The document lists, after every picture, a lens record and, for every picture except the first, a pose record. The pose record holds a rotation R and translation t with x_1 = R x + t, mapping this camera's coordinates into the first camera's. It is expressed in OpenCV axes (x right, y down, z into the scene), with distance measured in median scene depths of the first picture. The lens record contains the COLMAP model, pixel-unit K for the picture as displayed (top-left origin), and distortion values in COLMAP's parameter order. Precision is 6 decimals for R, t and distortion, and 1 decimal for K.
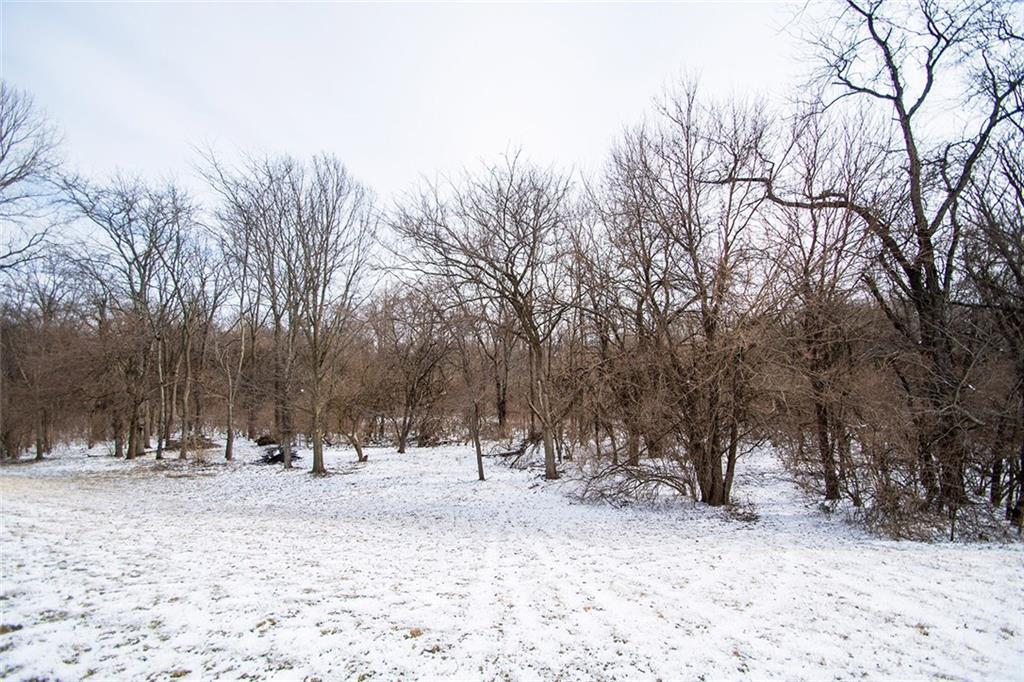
lens RADIAL K [[459.8, 0, 508.1], [0, 459.8, 339.3], [0, 0, 1]] dist [-0.003261, -0.003912]
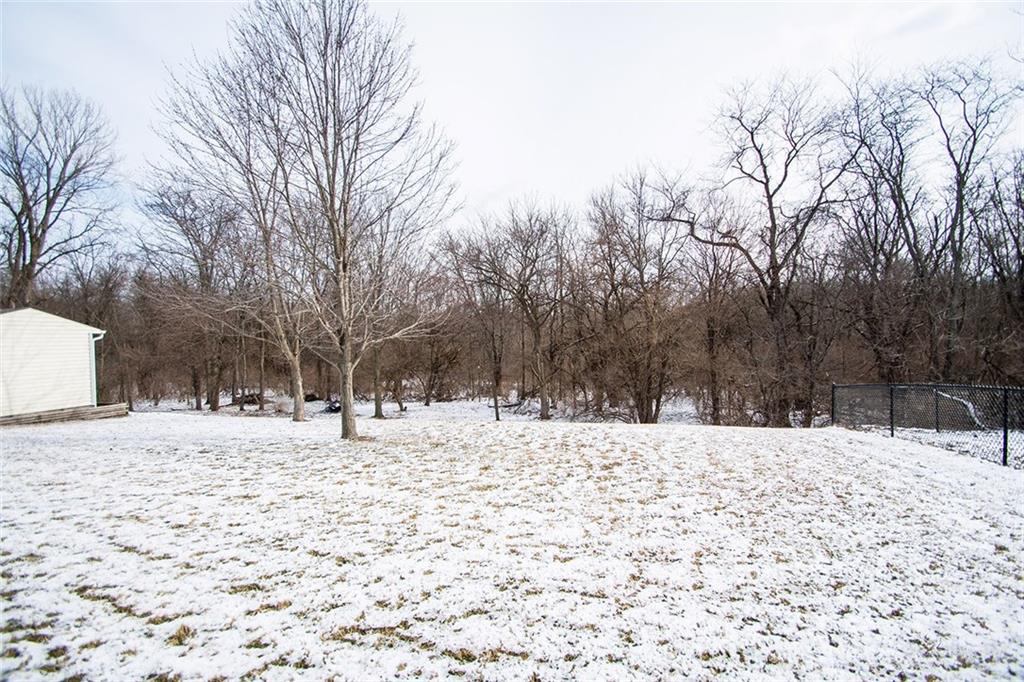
lens RADIAL K [[459.8, 0, 513.8], [0, 459.8, 340.5], [0, 0, 1]] dist [-0.003261, -0.003912]
pose [[0.996058, 0.010433, 0.088094, -0.134240], [-0.016853, 0.997230, 0.072451, -0.056301], [-0.087094, -0.073650, 0.993474, -0.436201]]
